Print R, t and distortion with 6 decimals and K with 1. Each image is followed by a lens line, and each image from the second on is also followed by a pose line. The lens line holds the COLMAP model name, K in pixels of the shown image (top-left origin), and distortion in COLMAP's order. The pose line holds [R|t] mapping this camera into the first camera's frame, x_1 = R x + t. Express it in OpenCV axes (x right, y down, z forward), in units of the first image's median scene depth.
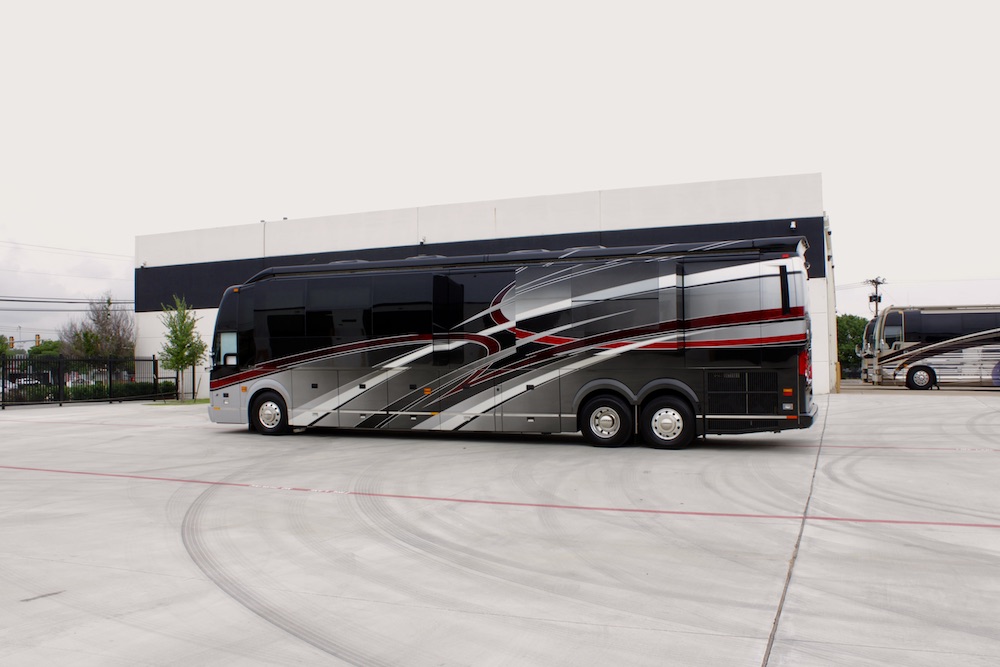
lens RADIAL K [[868.7, 0, 499.7], [0, 868.7, 337.0], [0, 0, 1]] dist [-0.151585, 0.085341]
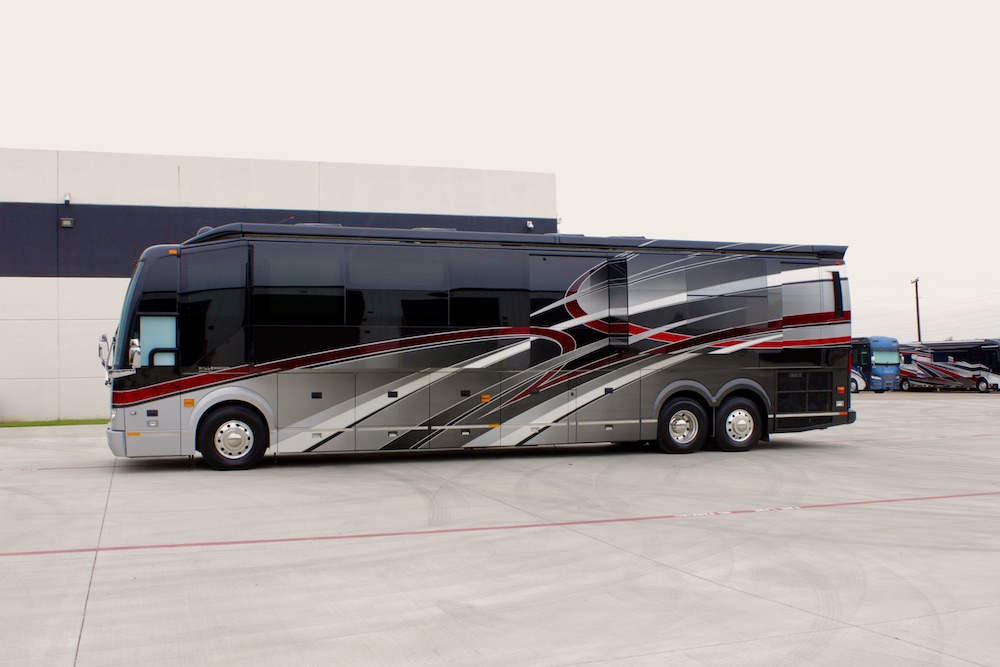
lens RADIAL K [[1005.7, 0, 497.5], [0, 1005.7, 335.3], [0, 0, 1]] dist [-0.102444, 0.018718]
pose [[0.752047, 0.023356, 0.658696, -0.690574], [-0.015498, 0.999722, -0.017753, 0.020918], [-0.658927, 0.003142, 0.752200, 0.297418]]
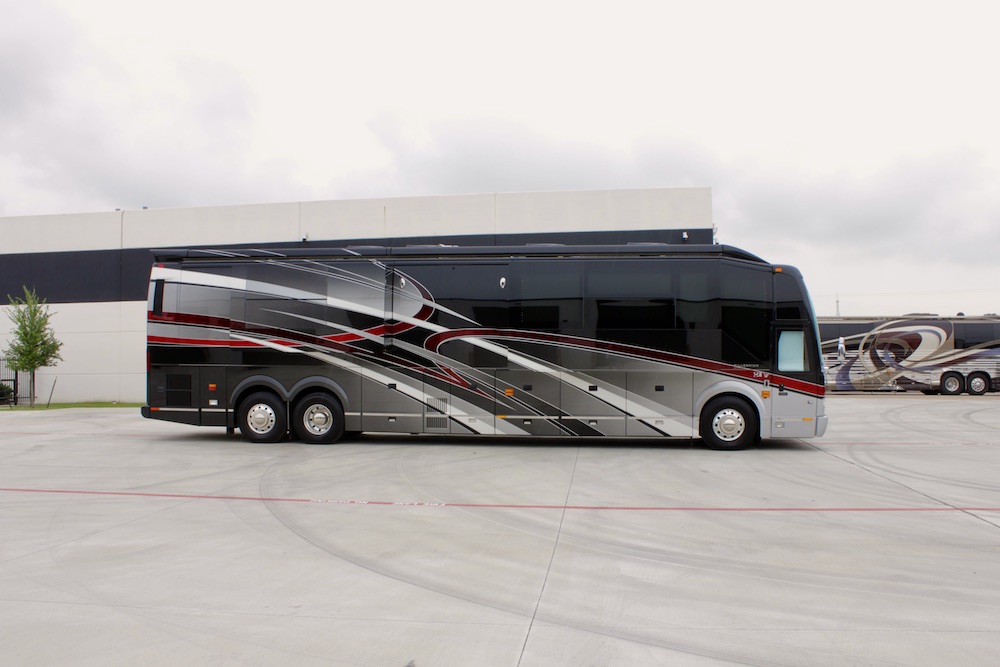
lens RADIAL K [[836.8, 0, 501.1], [0, 836.8, 334.6], [0, 0, 1]] dist [-0.146135, 0.097589]
pose [[0.966990, 0.015899, 0.254317, -0.218406], [-0.012374, 0.999804, -0.015455, 0.014691], [-0.254513, 0.011798, 0.966997, 0.116962]]
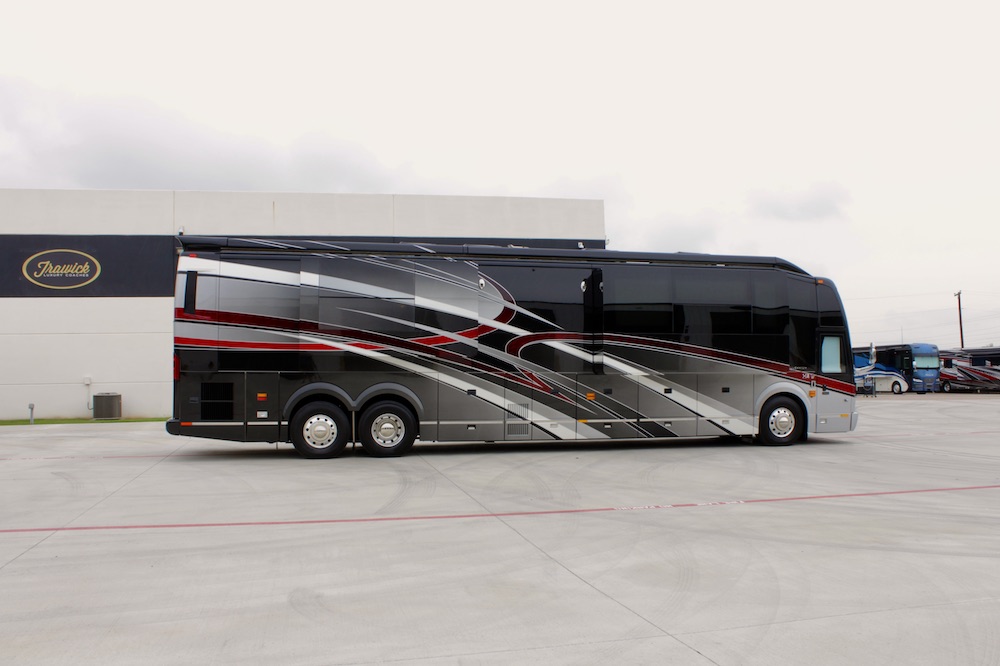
lens RADIAL K [[857.8, 0, 500.3], [0, 857.8, 334.9], [0, 0, 1]] dist [-0.140602, 0.081120]
pose [[0.824497, 0.025887, 0.565274, -0.572531], [-0.010717, 0.999488, -0.030140, 0.025296], [-0.565765, 0.018792, 0.824353, 0.277679]]
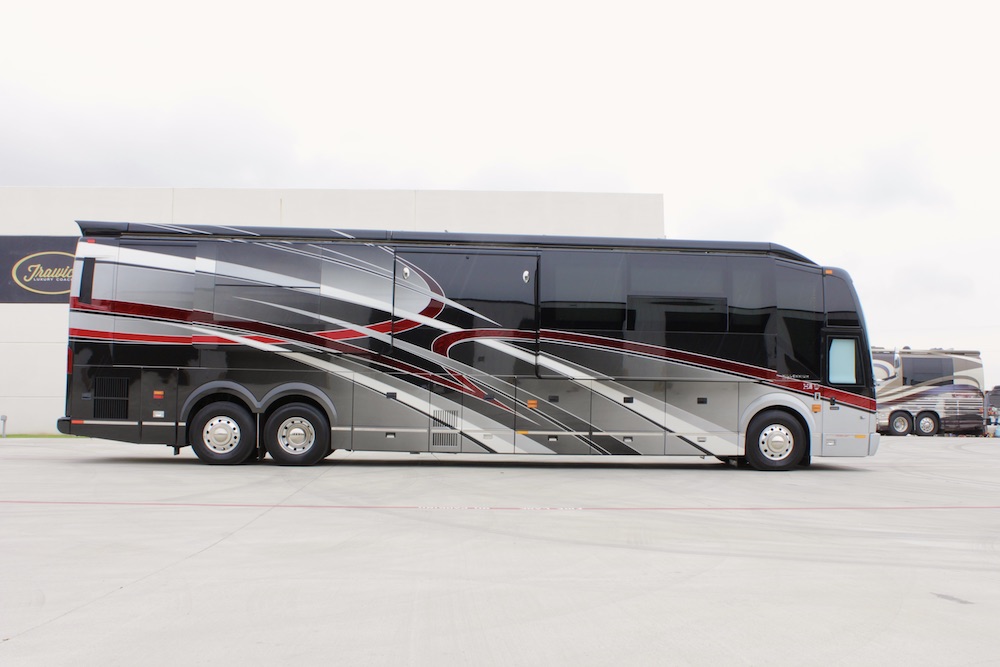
lens RADIAL K [[1001.7, 0, 497.8], [0, 1001.7, 332.9], [0, 0, 1]] dist [-0.102305, 0.024254]
pose [[0.900948, 0.052675, 0.430719, -0.405837], [-0.027208, 0.997509, -0.065079, 0.057461], [-0.433074, 0.046914, 0.900137, 0.163028]]
